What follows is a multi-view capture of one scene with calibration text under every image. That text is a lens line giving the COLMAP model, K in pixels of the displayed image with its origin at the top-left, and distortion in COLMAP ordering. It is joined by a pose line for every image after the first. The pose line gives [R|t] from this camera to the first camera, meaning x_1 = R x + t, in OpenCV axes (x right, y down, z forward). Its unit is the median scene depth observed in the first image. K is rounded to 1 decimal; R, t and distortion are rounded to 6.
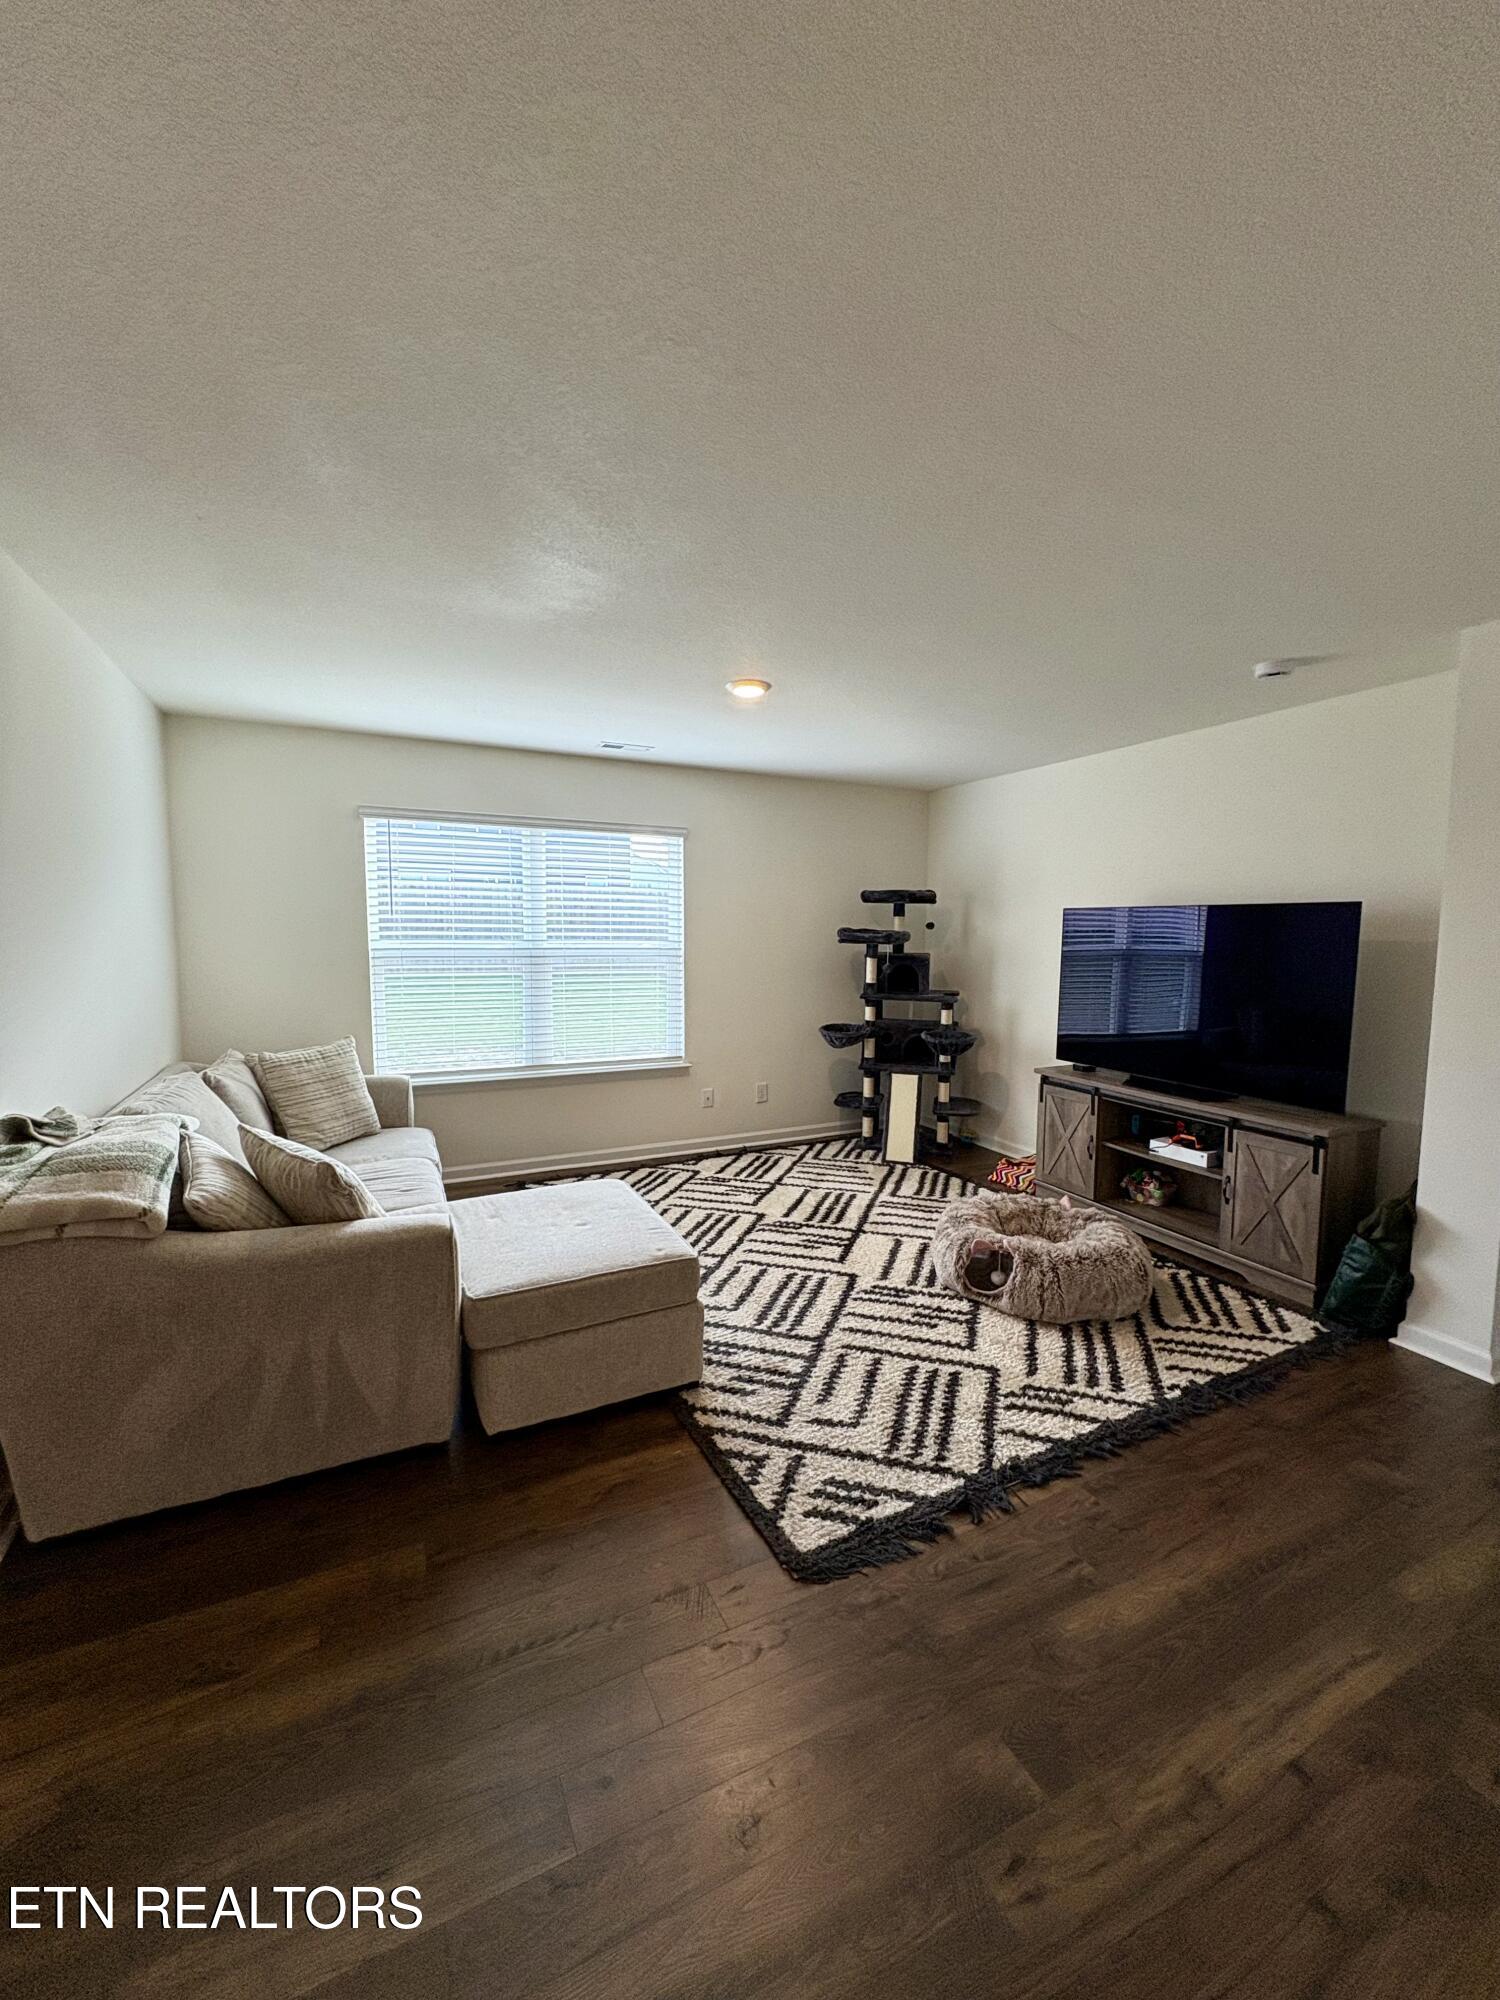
lens RADIAL K [[795.6, 0, 753.6], [0, 795.6, 999.1], [0, 0, 1]] dist [0.000688, -0.000250]
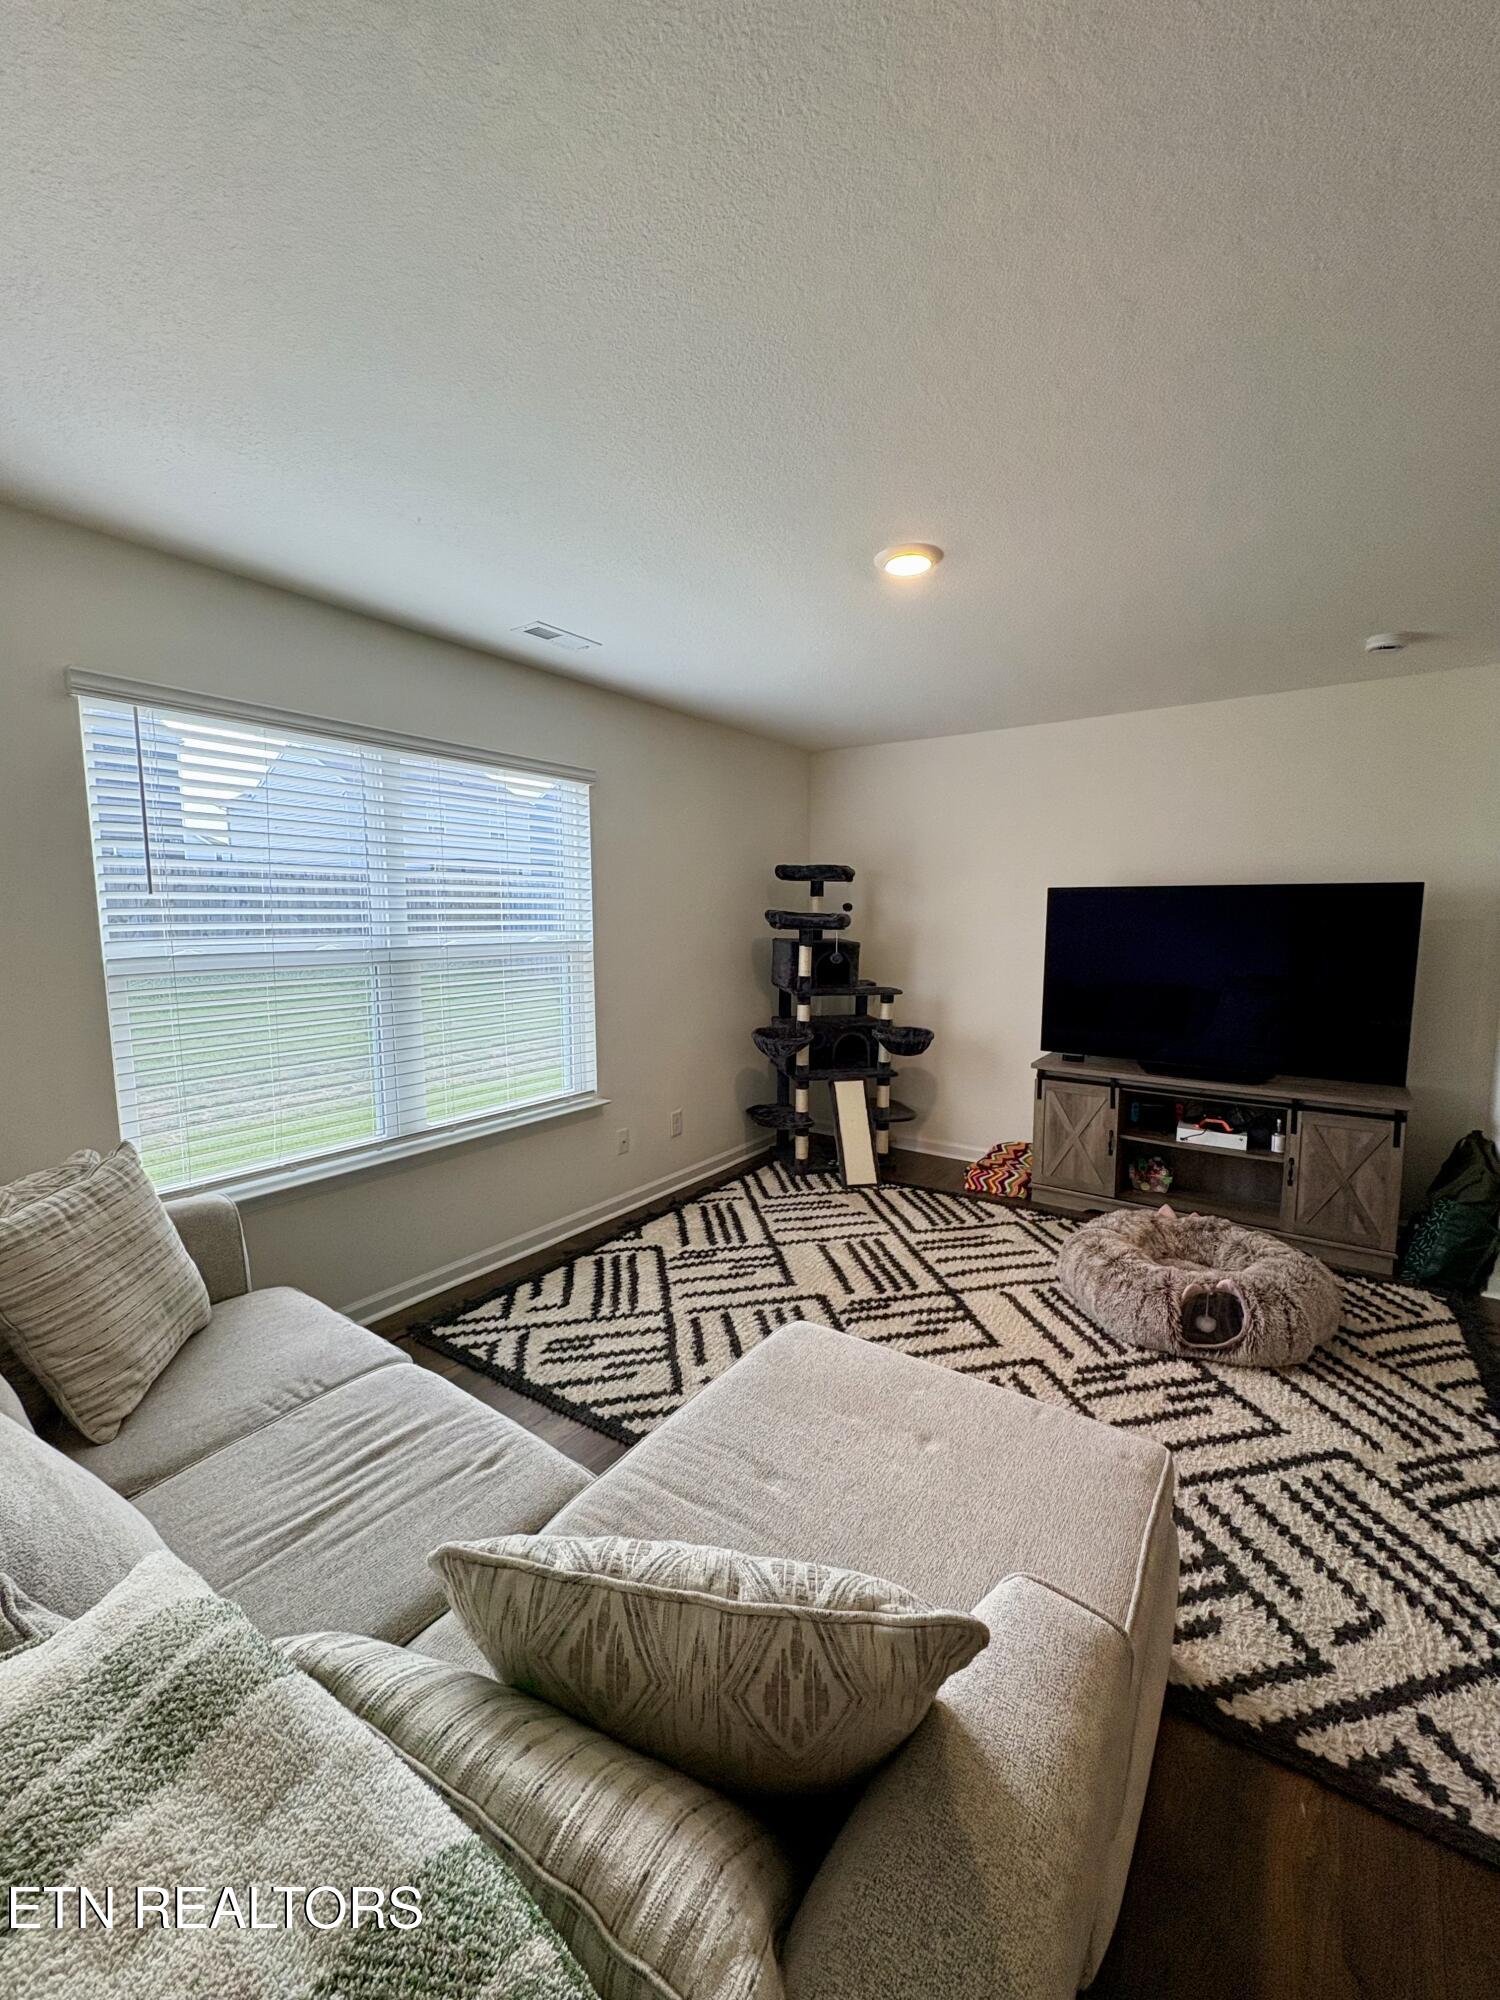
lens RADIAL K [[795.6, 0, 751.1], [0, 795.6, 997.8], [0, 0, 1]] dist [0.000688, -0.000250]
pose [[0.877046, -0.060095, 0.476633, -0.359607], [0.048960, 0.998160, 0.035759, -0.036245], [-0.477905, -0.008026, 0.878375, 0.352026]]
